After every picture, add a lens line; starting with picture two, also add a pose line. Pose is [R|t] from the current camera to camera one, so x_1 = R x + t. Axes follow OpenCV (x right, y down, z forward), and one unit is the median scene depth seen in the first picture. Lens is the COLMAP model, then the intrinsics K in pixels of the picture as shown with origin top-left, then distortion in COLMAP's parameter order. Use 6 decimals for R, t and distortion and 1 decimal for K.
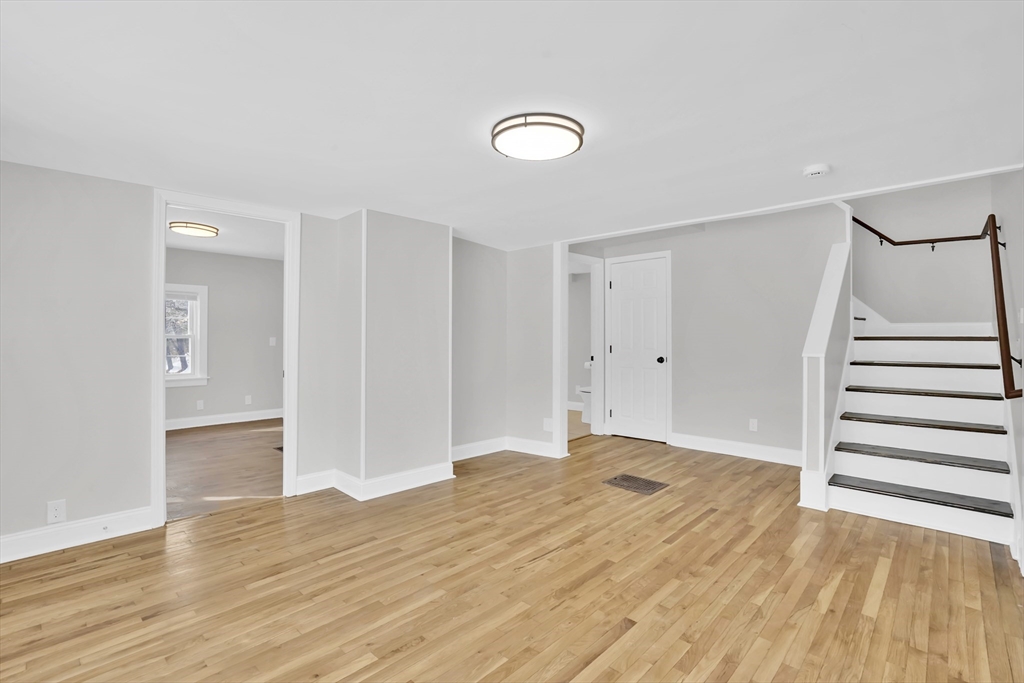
lens RADIAL K [[485.8, 0, 512.0], [0, 485.8, 341.5], [0, 0, 1]] dist [-0.055190, 0.018370]
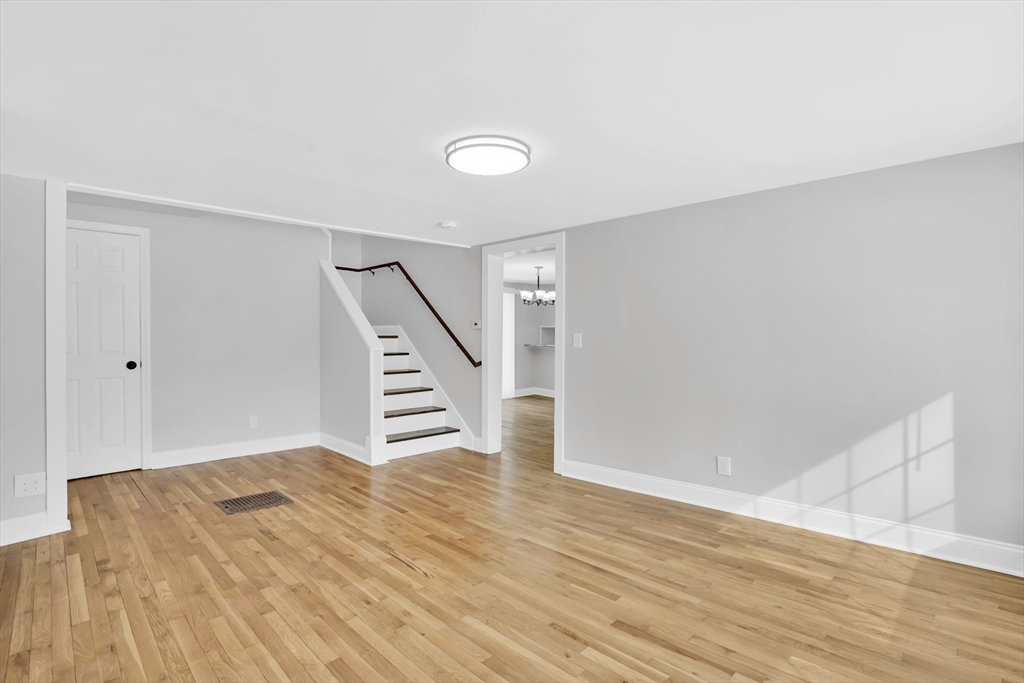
lens RADIAL K [[485.8, 0, 512.0], [0, 485.8, 341.5], [0, 0, 1]] dist [-0.055190, 0.018370]
pose [[0.020296, -0.005285, 0.999780, -0.788731], [0.012232, 0.999913, 0.005037, 0.011758], [-0.999719, 0.012127, 0.020358, 0.696324]]
